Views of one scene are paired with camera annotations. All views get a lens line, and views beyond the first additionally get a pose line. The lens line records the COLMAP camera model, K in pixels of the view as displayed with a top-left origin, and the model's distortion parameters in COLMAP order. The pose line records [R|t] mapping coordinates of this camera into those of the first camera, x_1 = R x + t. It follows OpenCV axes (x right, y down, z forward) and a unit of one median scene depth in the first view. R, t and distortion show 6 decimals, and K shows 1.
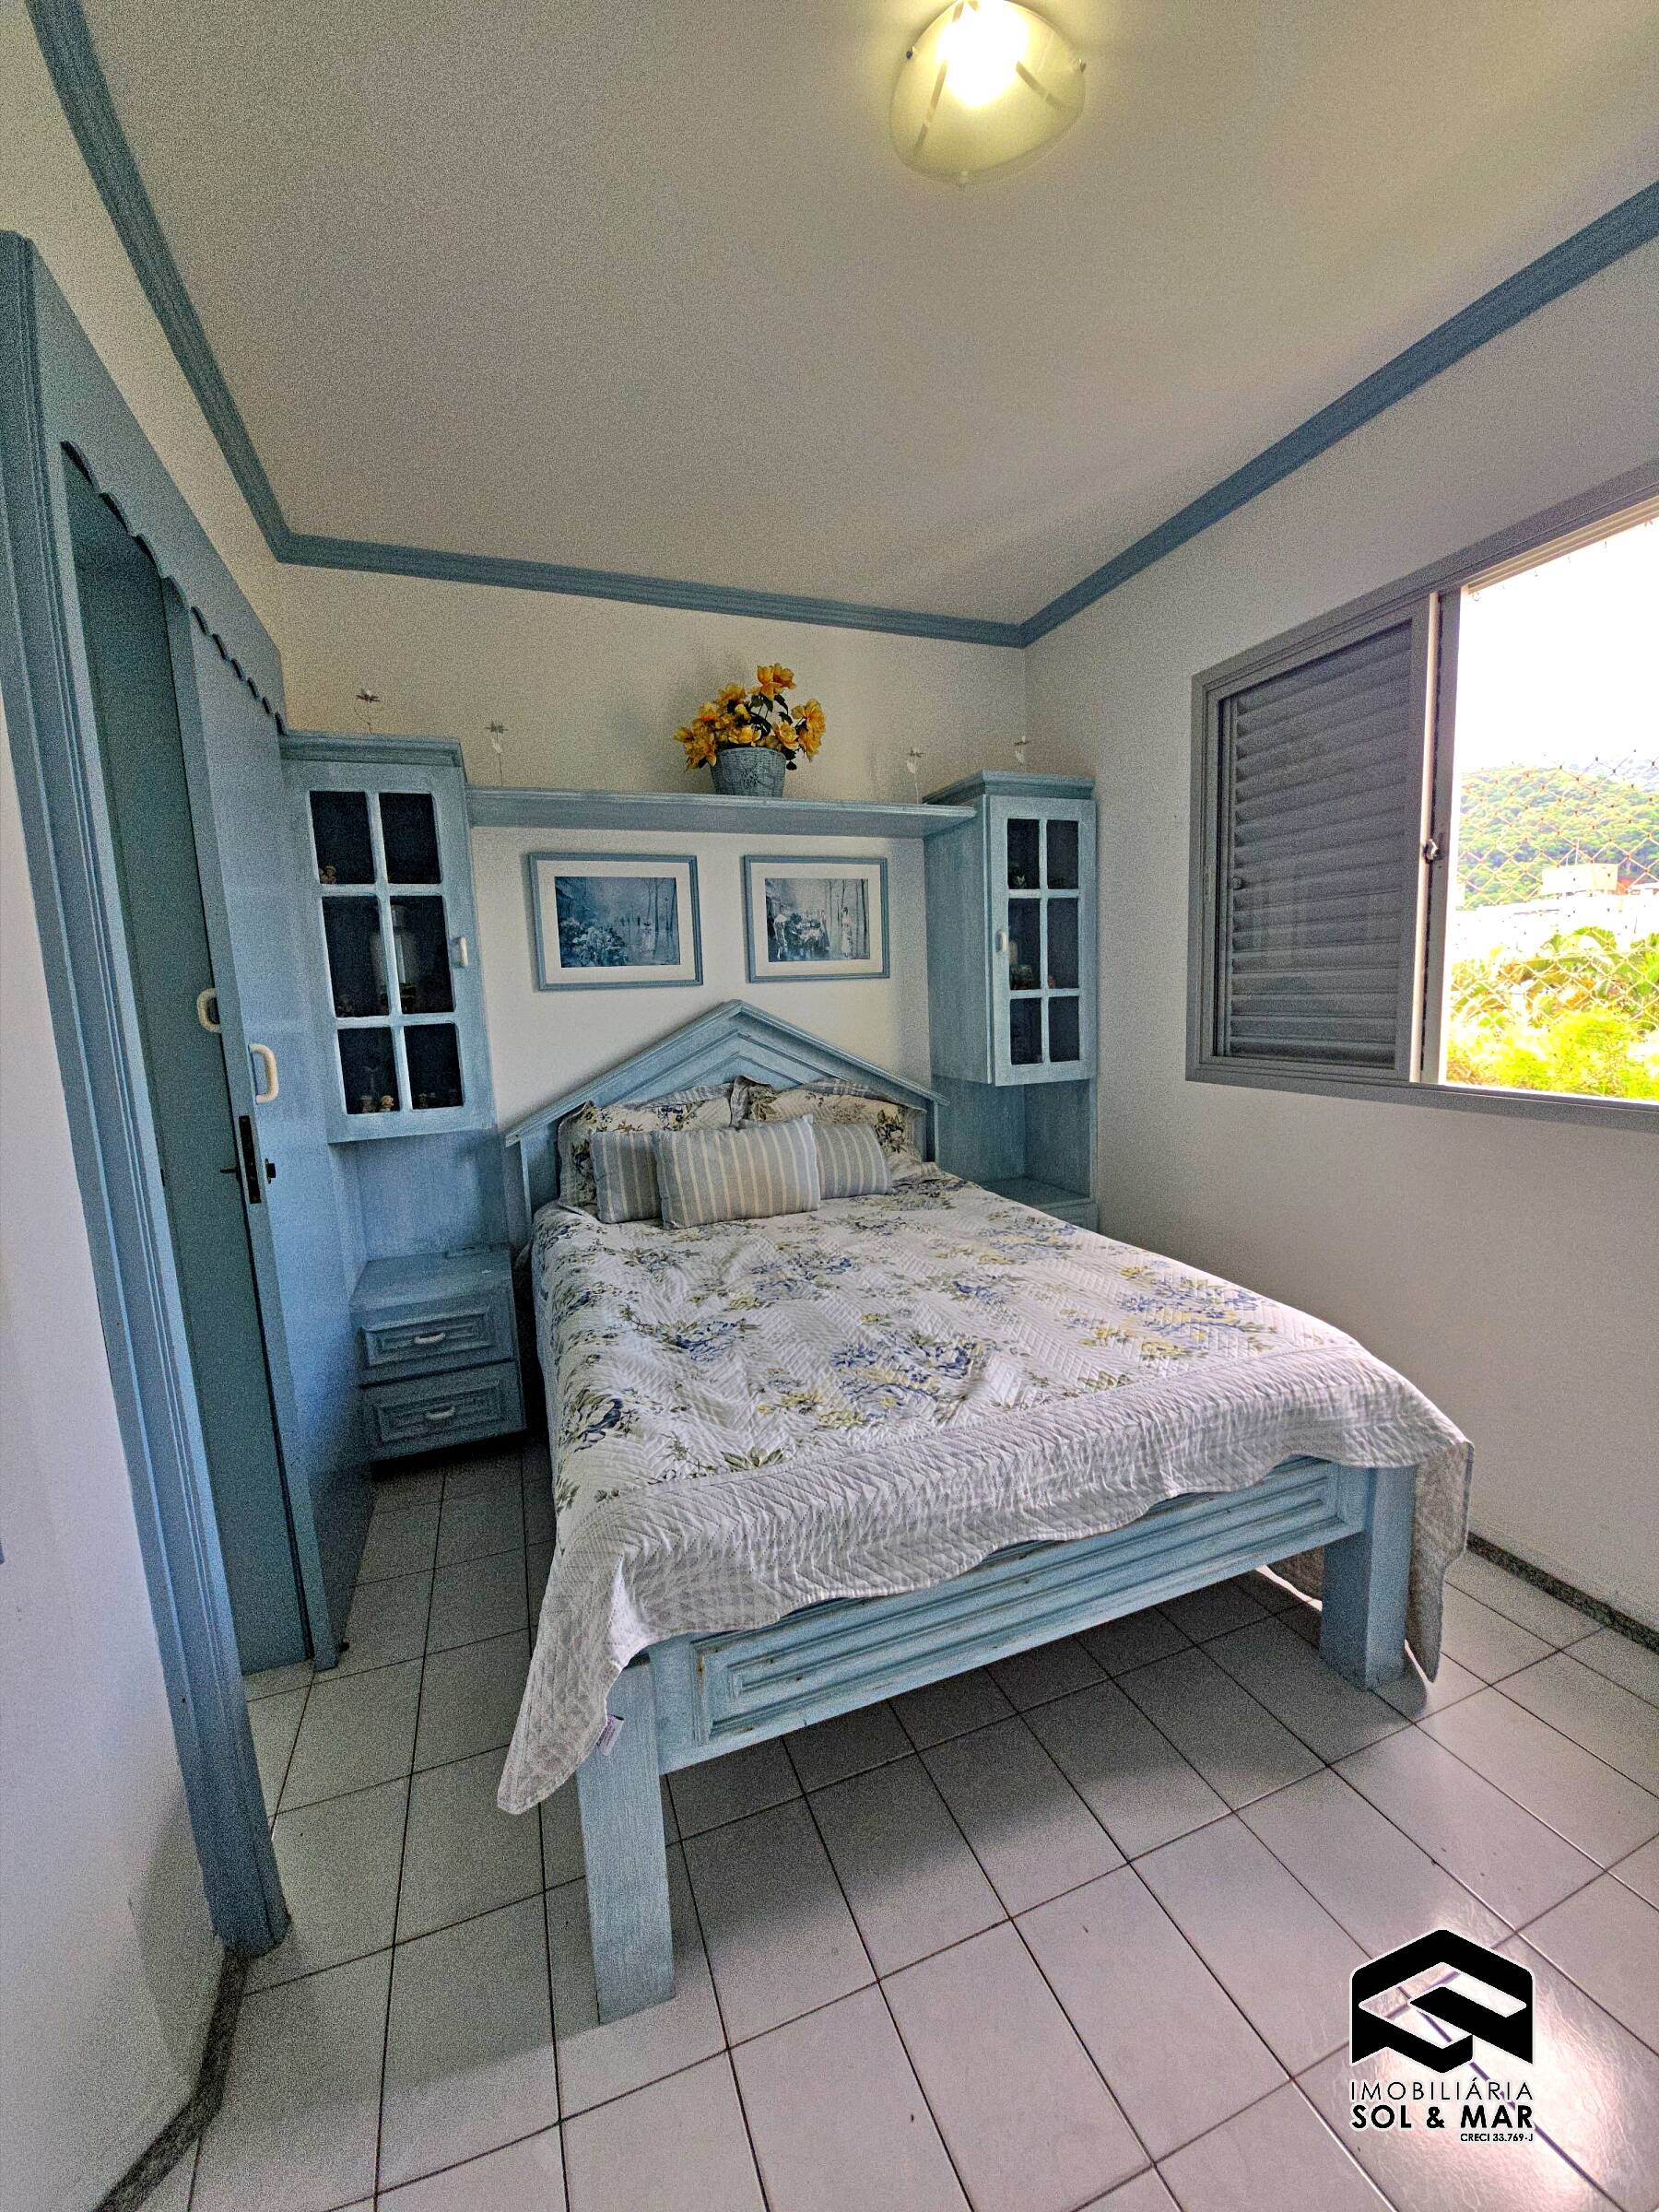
lens RADIAL K [[882.7, 0, 832.2], [0, 882.7, 1110.2], [0, 0, 1]] dist [-0.009921, -0.004967]
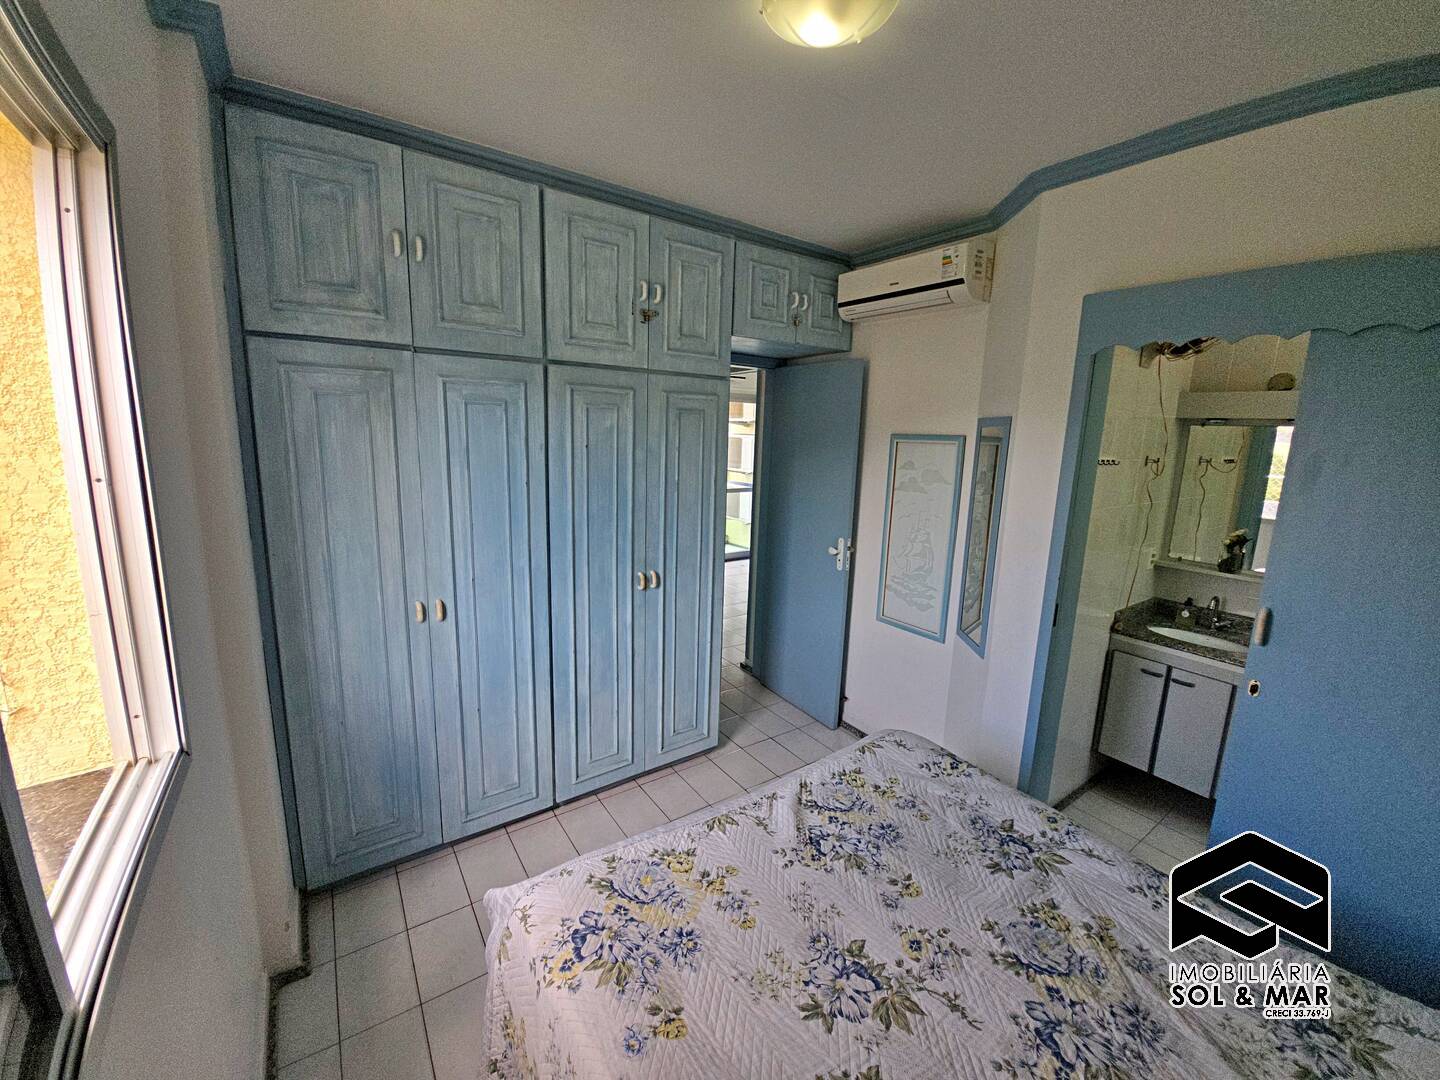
lens RADIAL K [[574.6, 0, 721.9], [0, 574.6, 537.1], [0, 0, 1]] dist [-0.009921, -0.004967]
pose [[-0.970032, 0.050567, -0.237655, 0.448404], [-0.026934, 0.949698, 0.312007, -0.438040], [0.241478, 0.309058, -0.919876, 1.514755]]
